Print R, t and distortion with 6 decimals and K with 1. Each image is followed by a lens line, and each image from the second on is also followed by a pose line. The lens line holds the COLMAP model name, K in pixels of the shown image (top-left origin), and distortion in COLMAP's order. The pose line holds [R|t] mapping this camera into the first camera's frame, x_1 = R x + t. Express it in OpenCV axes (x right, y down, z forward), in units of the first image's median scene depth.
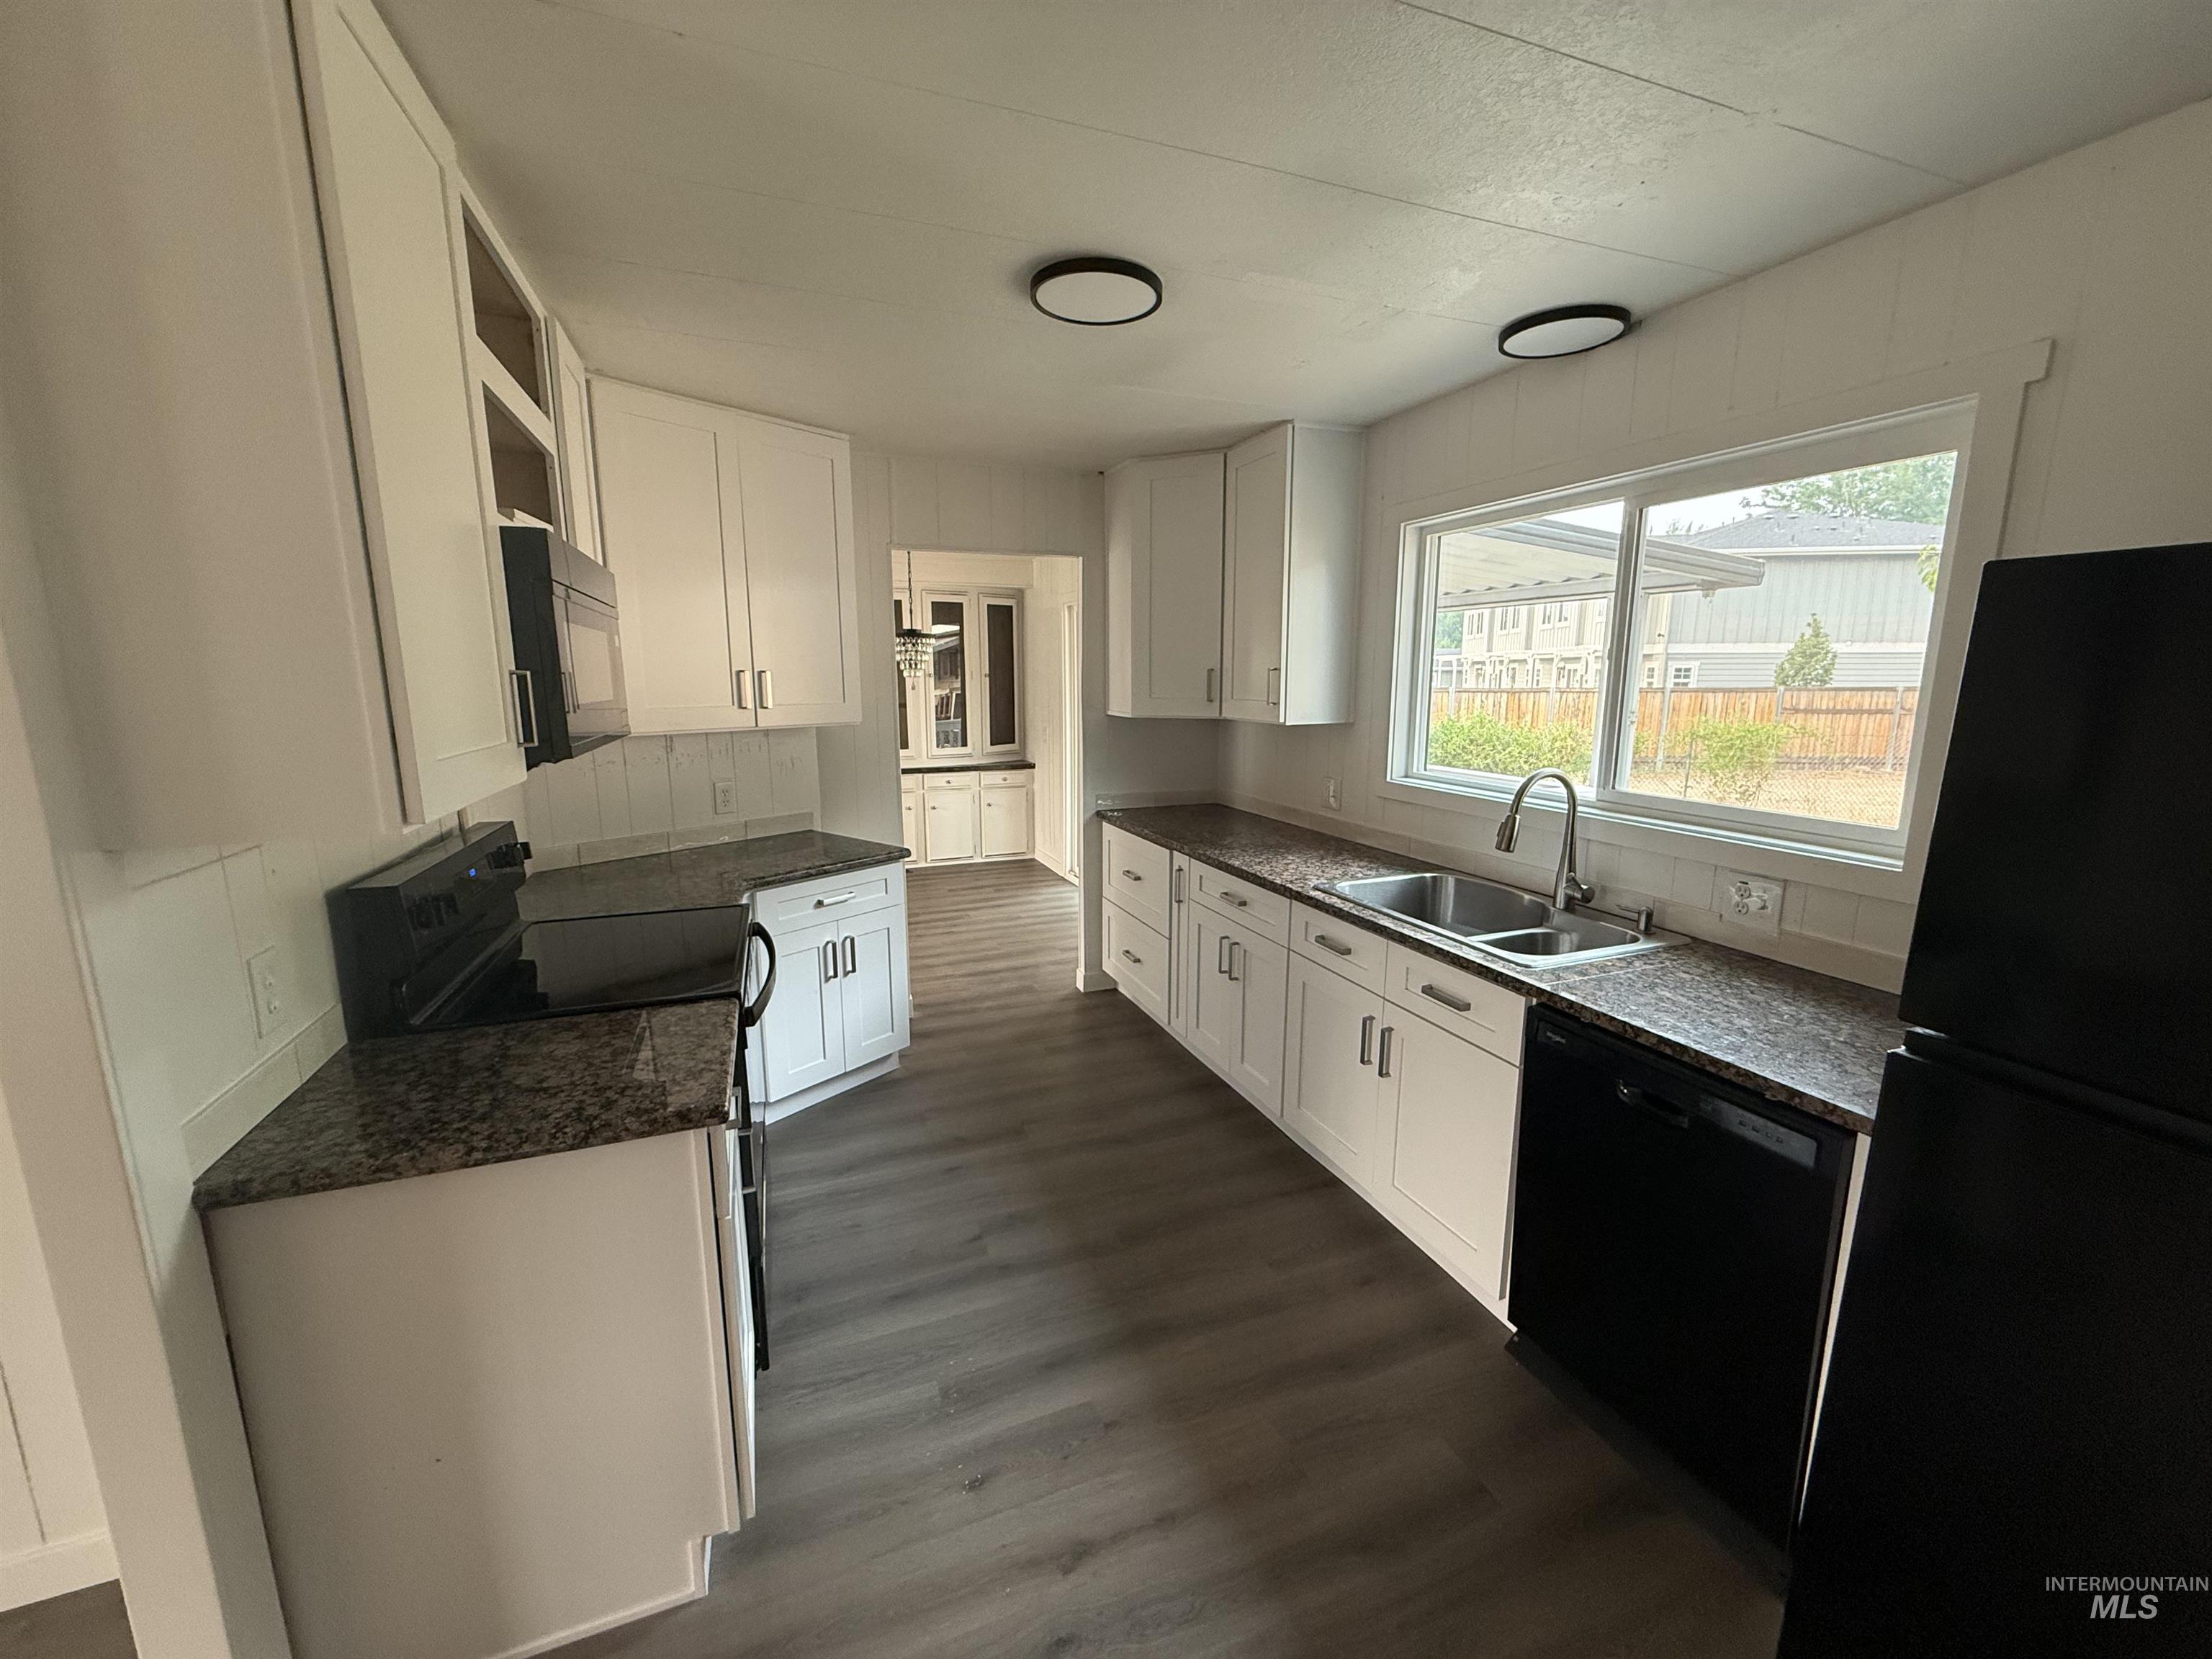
lens RADIAL K [[880.1, 0, 1097.4], [0, 880.1, 831.1], [0, 0, 1]] dist [-0.000017, 0.000626]
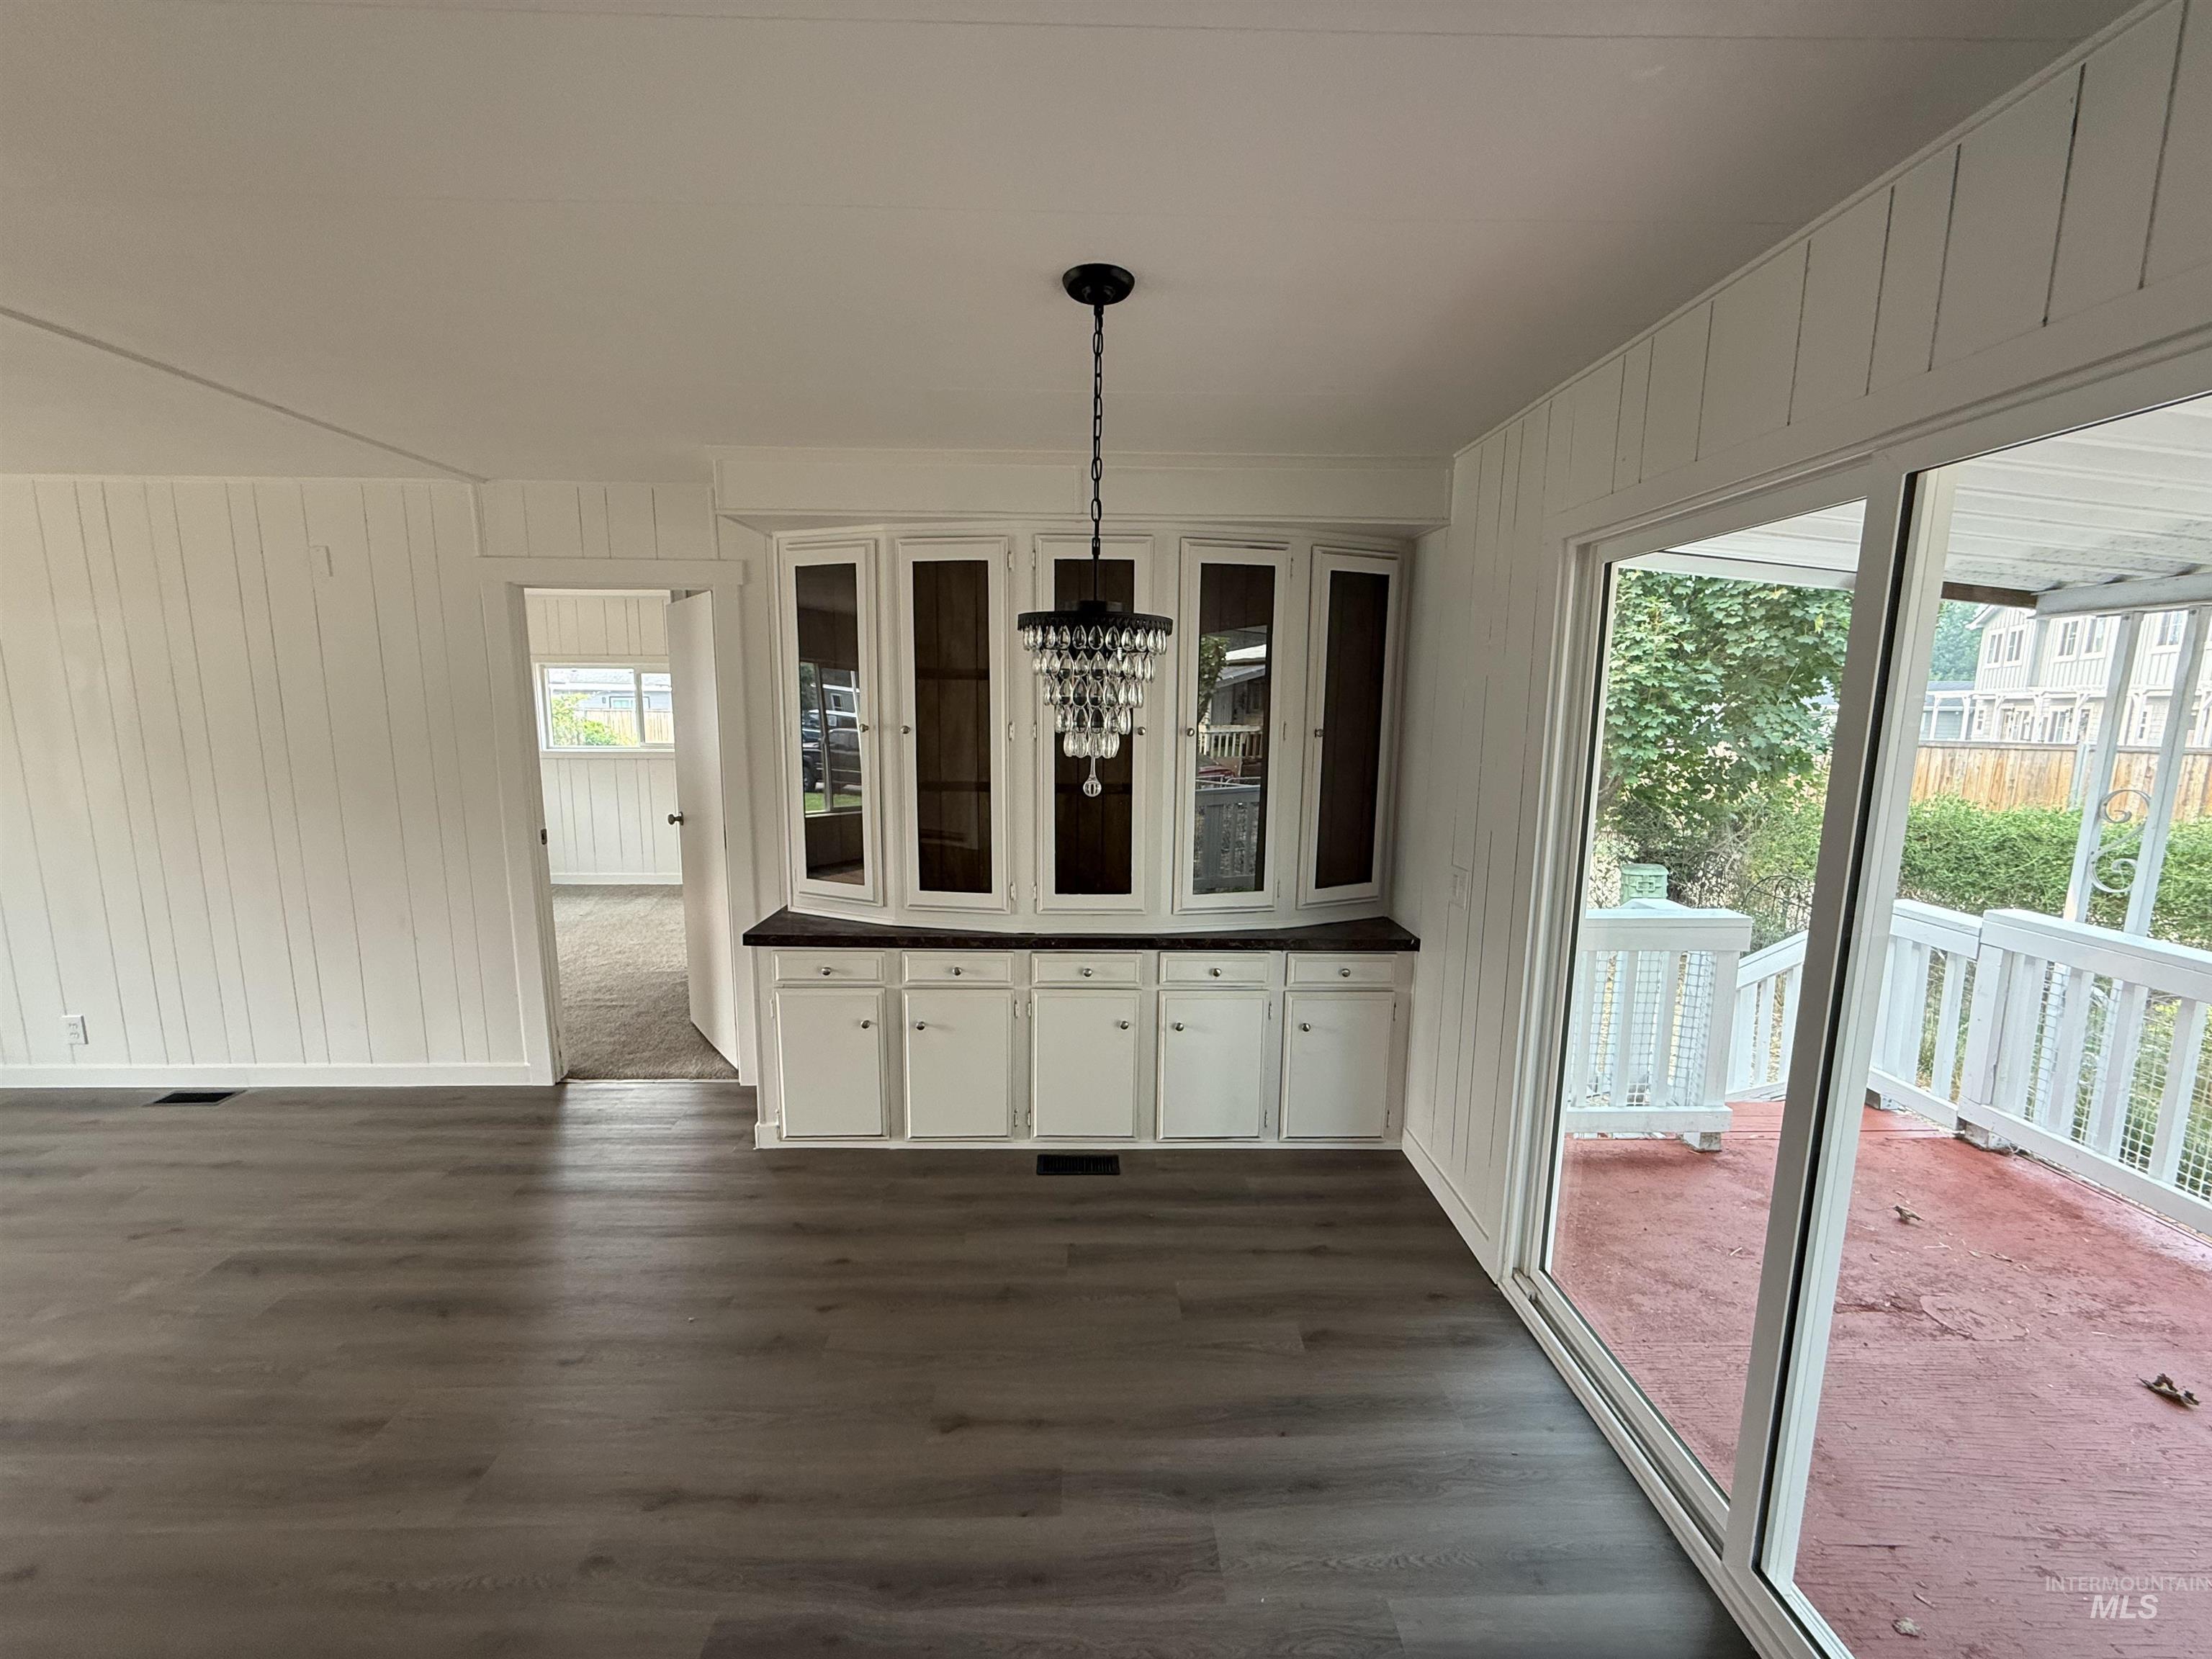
lens RADIAL K [[880.1, 0, 1097.4], [0, 880.1, 831.1], [0, 0, 1]] dist [-0.000017, 0.000626]
pose [[0.942956, 0.061268, -0.327231, -0.033767], [-0.072010, 0.997187, -0.020801, -0.045085], [0.325036, 0.043179, 0.944715, 0.224104]]
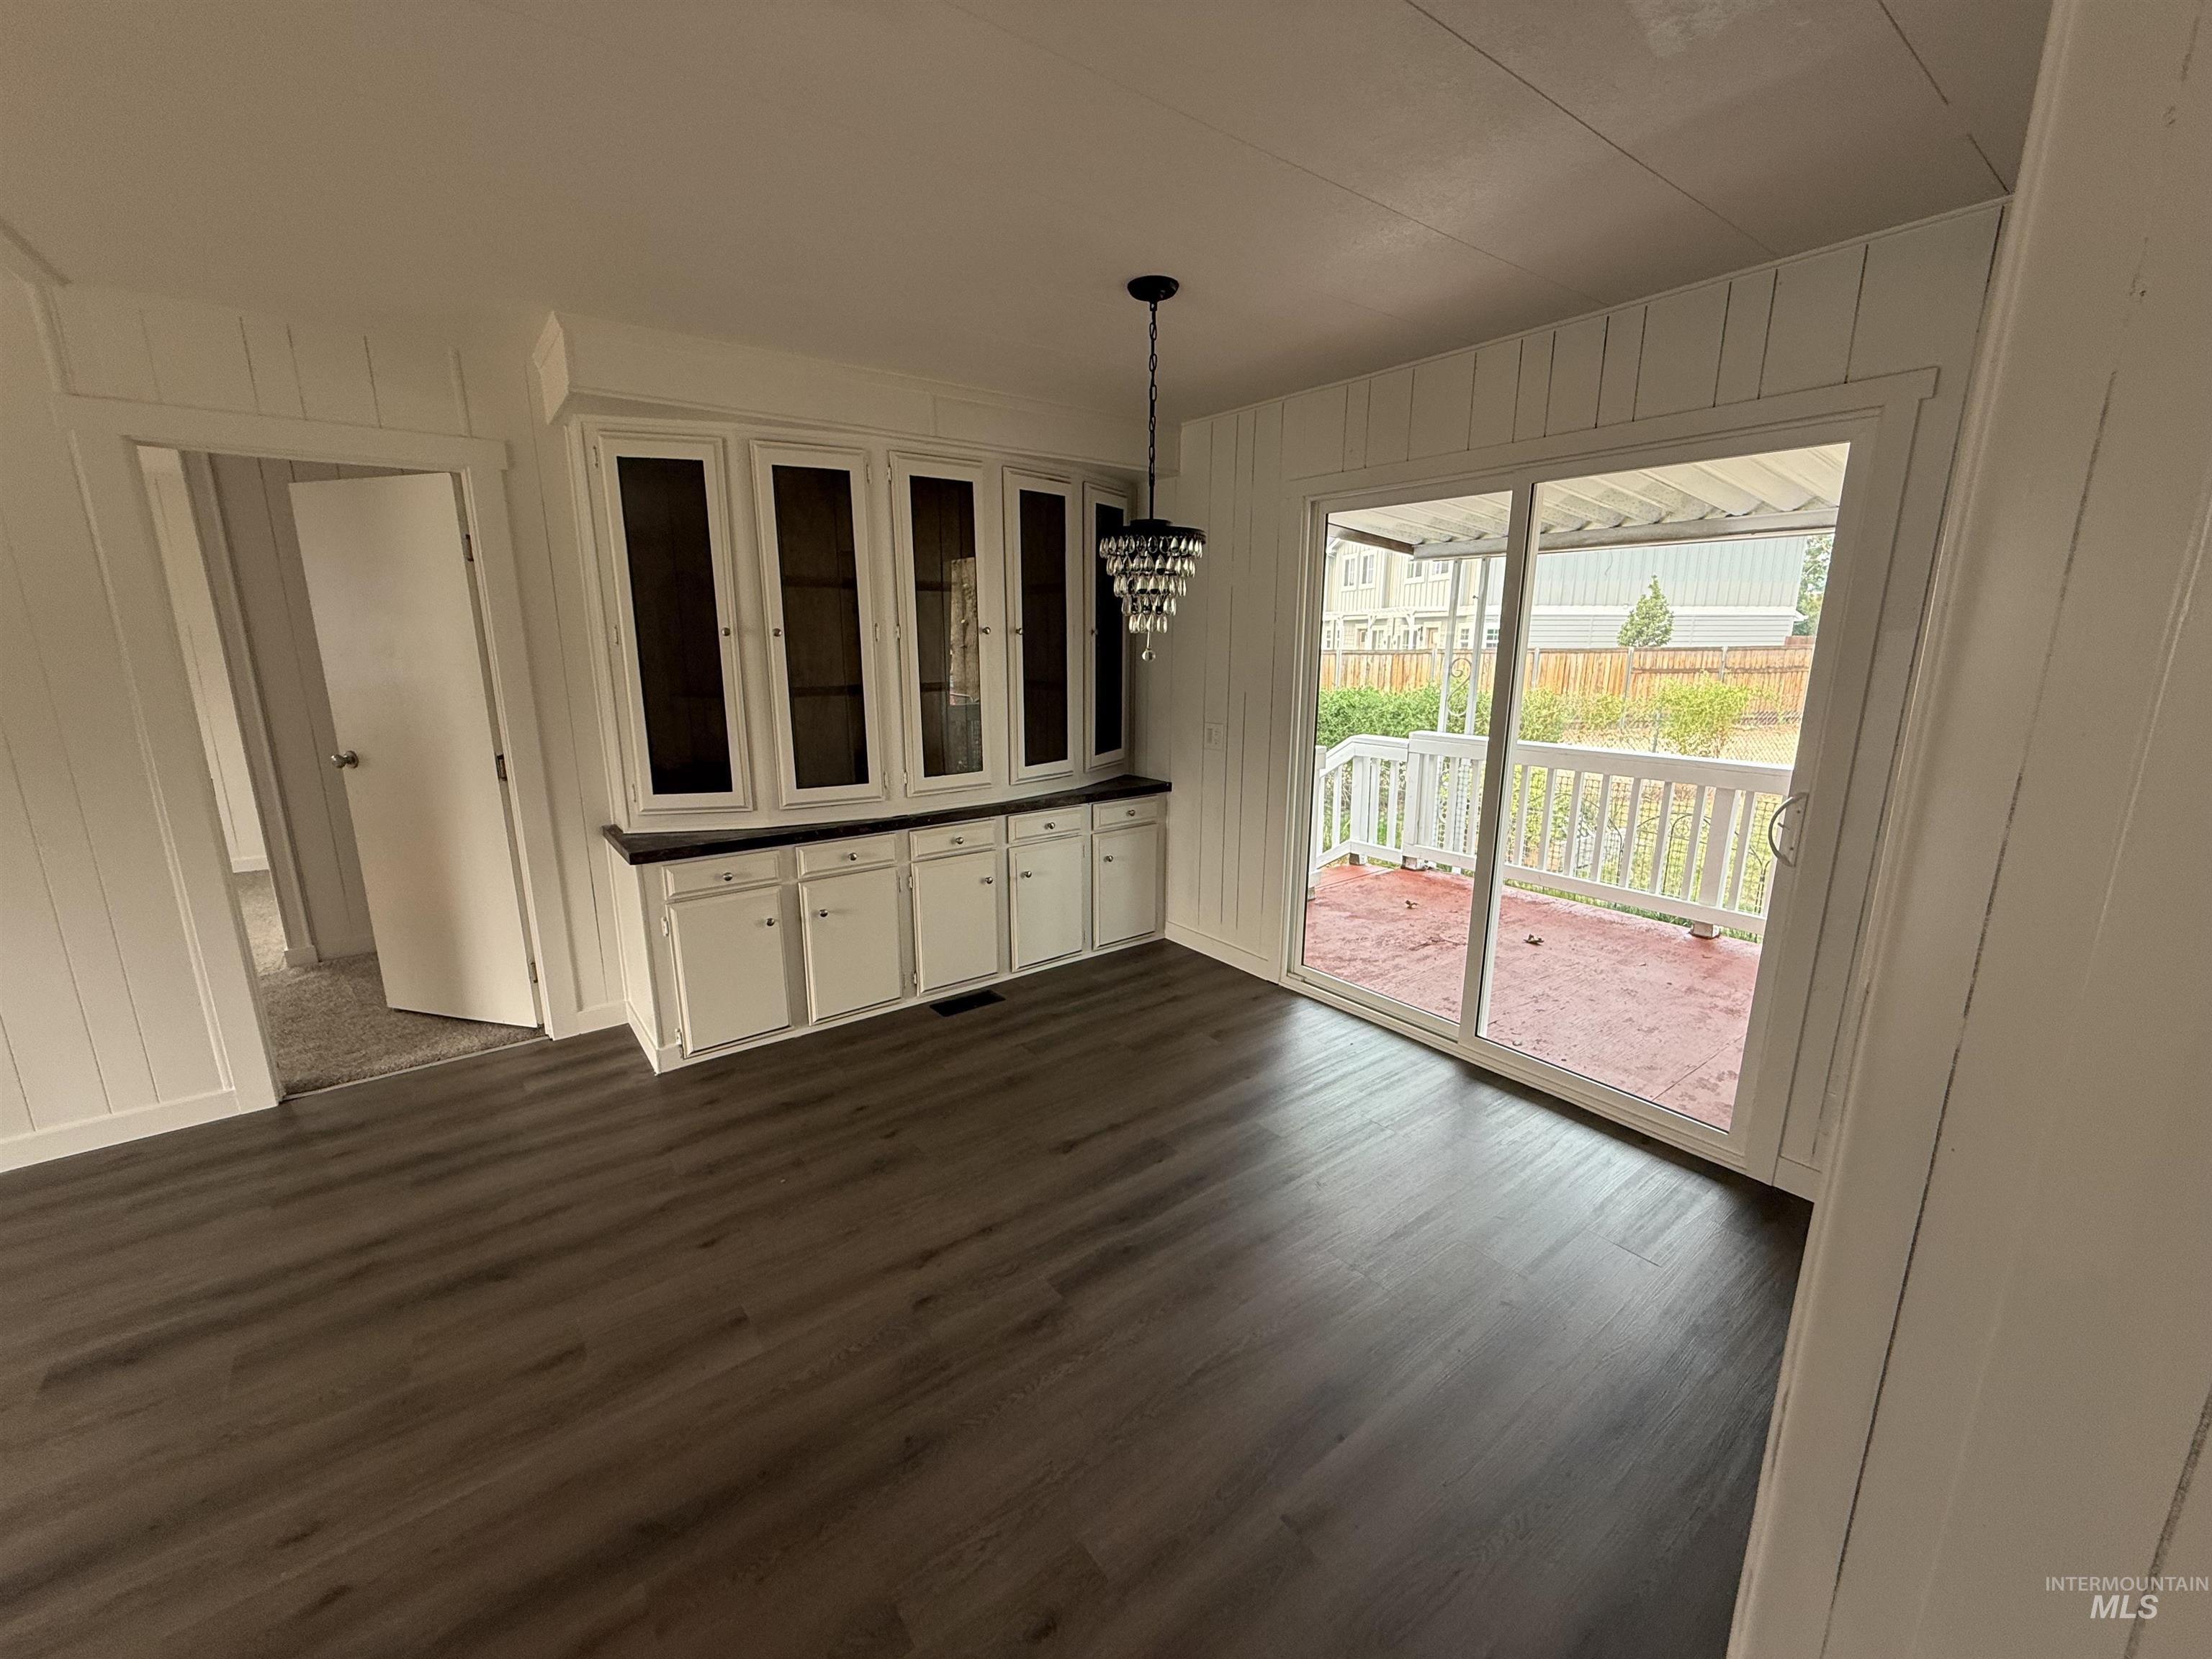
lens RADIAL K [[880.1, 0, 1097.4], [0, 880.1, 831.1], [0, 0, 1]] dist [-0.000017, 0.000626]
pose [[0.959400, -0.061352, 0.275295, -0.116811], [0.049999, 0.997592, 0.048074, -0.031017], [-0.277582, -0.032357, 0.960157, 0.183861]]
